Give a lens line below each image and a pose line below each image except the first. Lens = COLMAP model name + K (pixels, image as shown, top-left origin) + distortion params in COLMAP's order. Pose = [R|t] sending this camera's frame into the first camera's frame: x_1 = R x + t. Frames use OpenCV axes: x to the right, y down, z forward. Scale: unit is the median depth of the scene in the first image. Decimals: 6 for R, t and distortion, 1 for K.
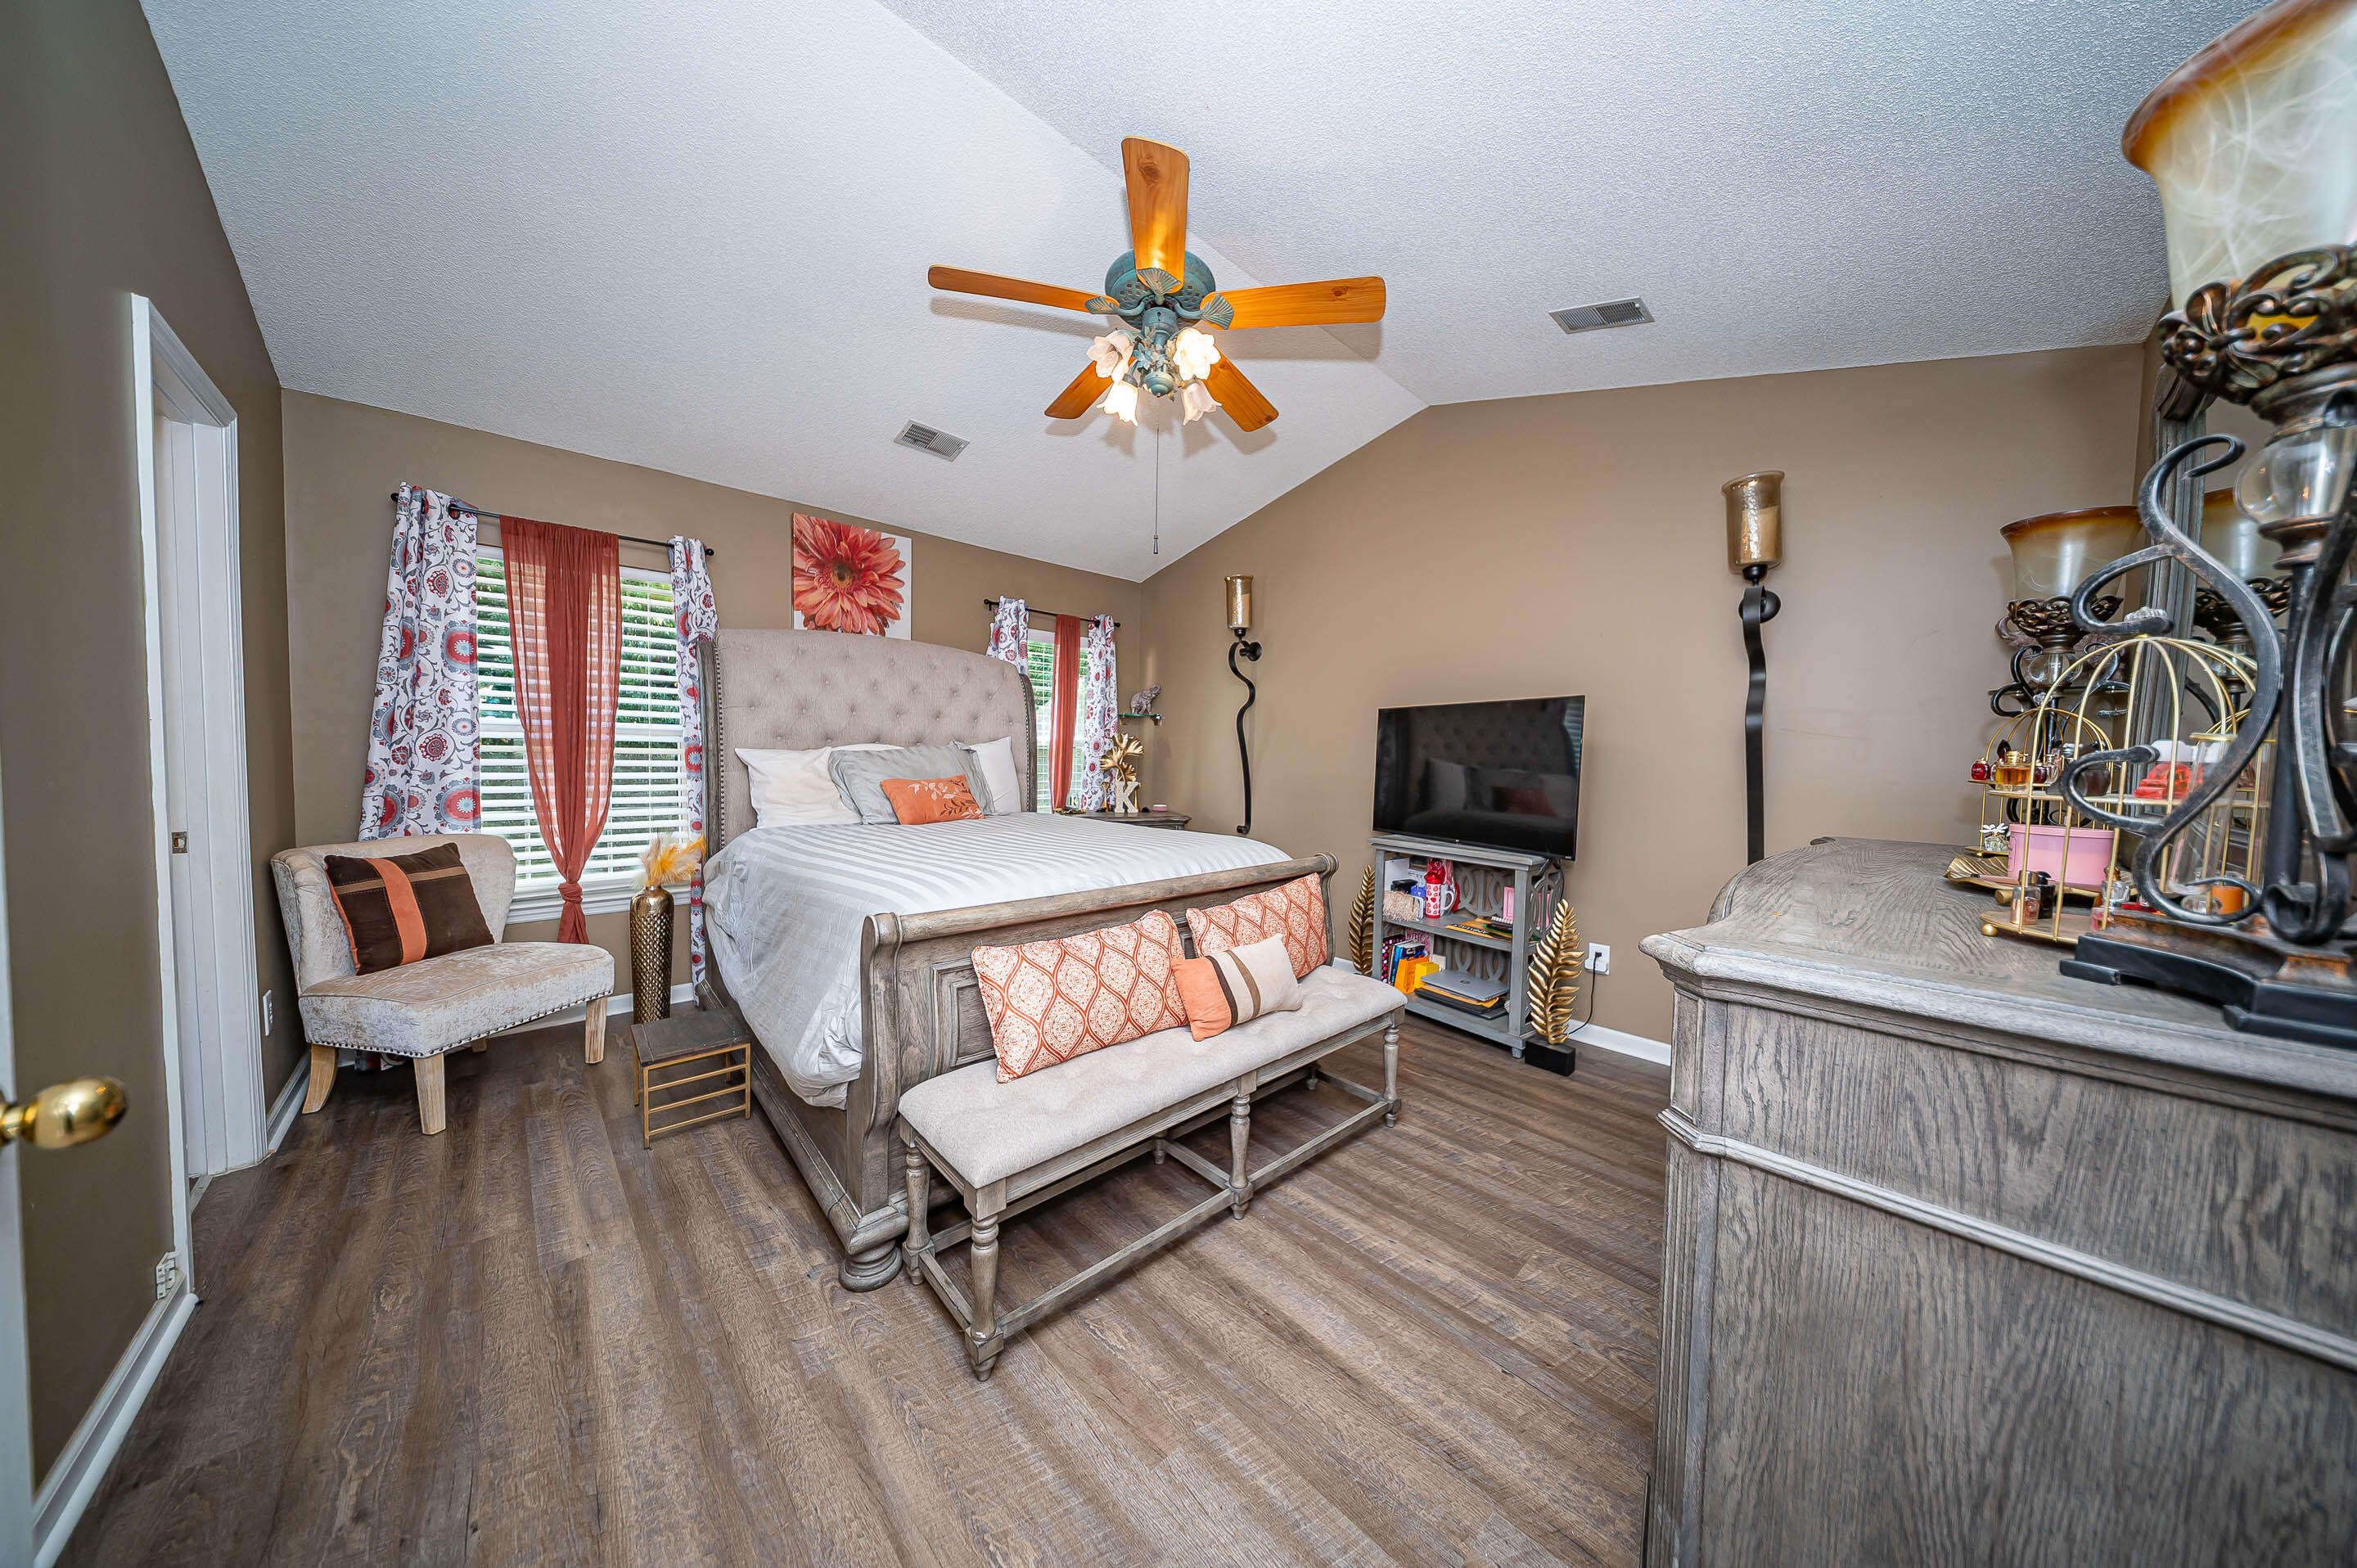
lens RADIAL K [[713.7, 0, 1181.6], [0, 713.7, 784.0], [0, 0, 1]] dist [0.000904, -0.000024]
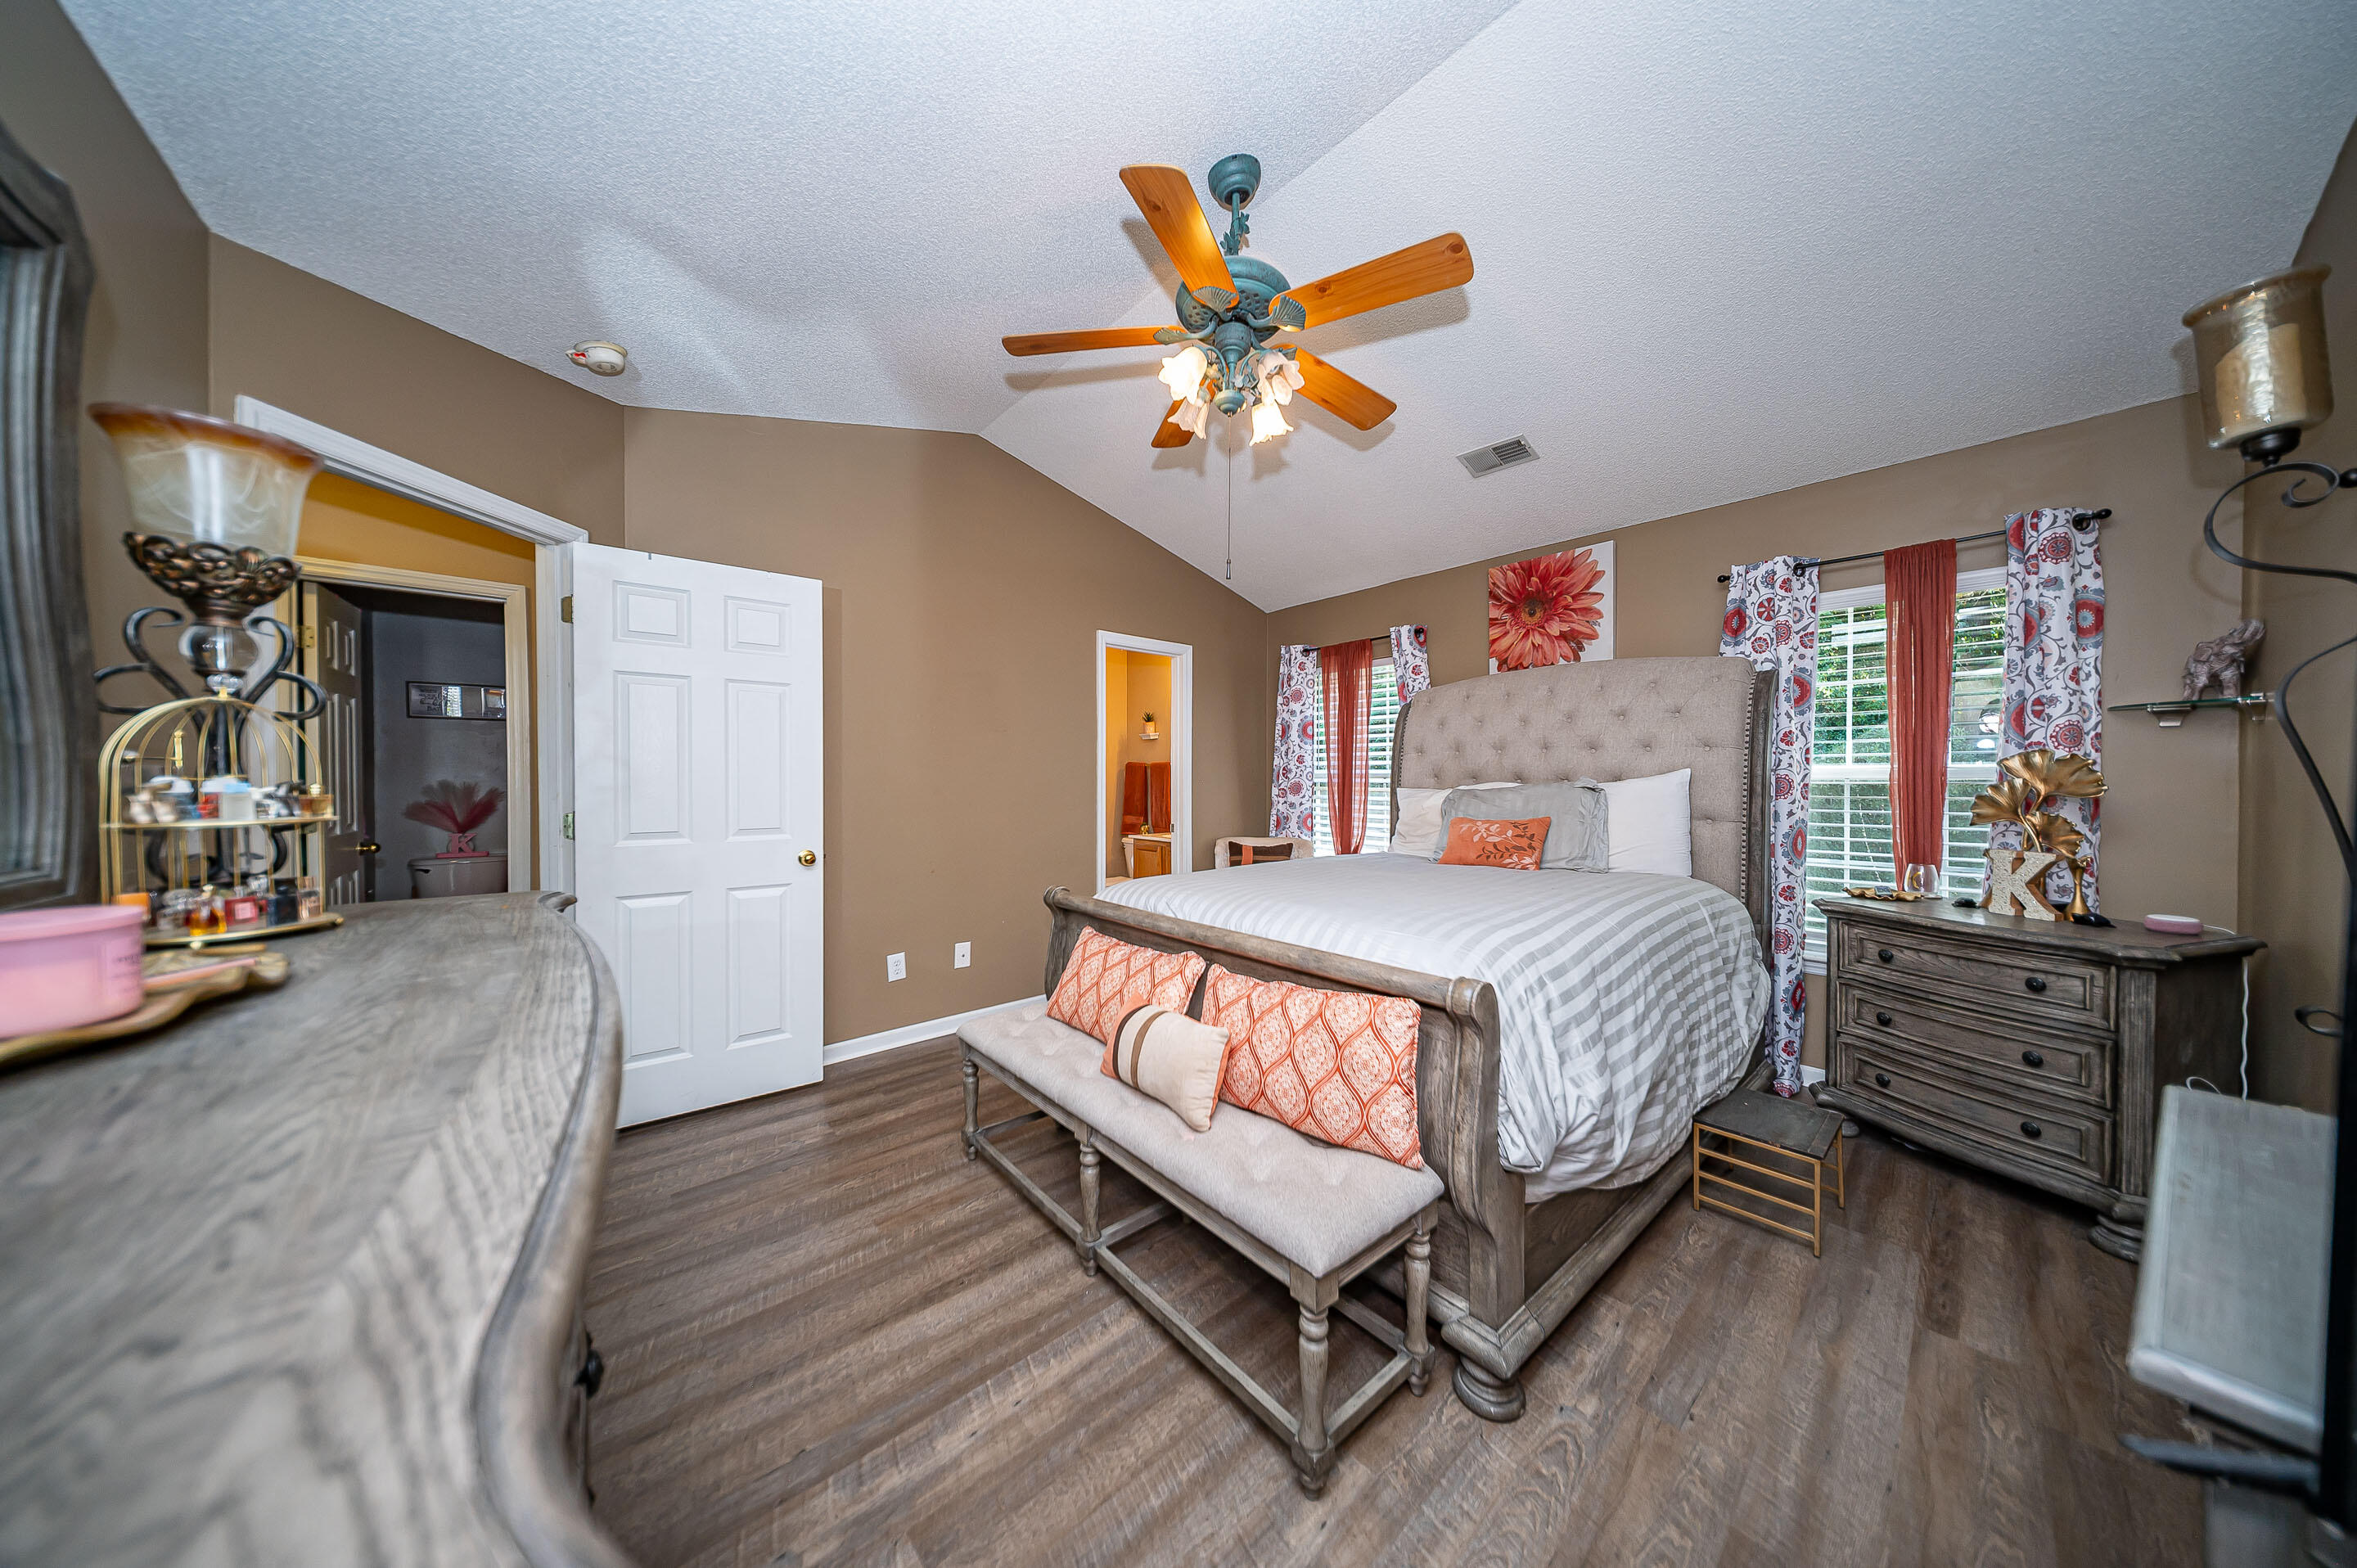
lens RADIAL K [[713.7, 0, 1181.6], [0, 713.7, 784.0], [0, 0, 1]] dist [0.000904, -0.000024]
pose [[-0.043917, -0.009854, -0.998987, 0.682034], [-0.041743, 0.999096, -0.008020, -0.034049], [0.998163, 0.041348, -0.044289, 0.742397]]
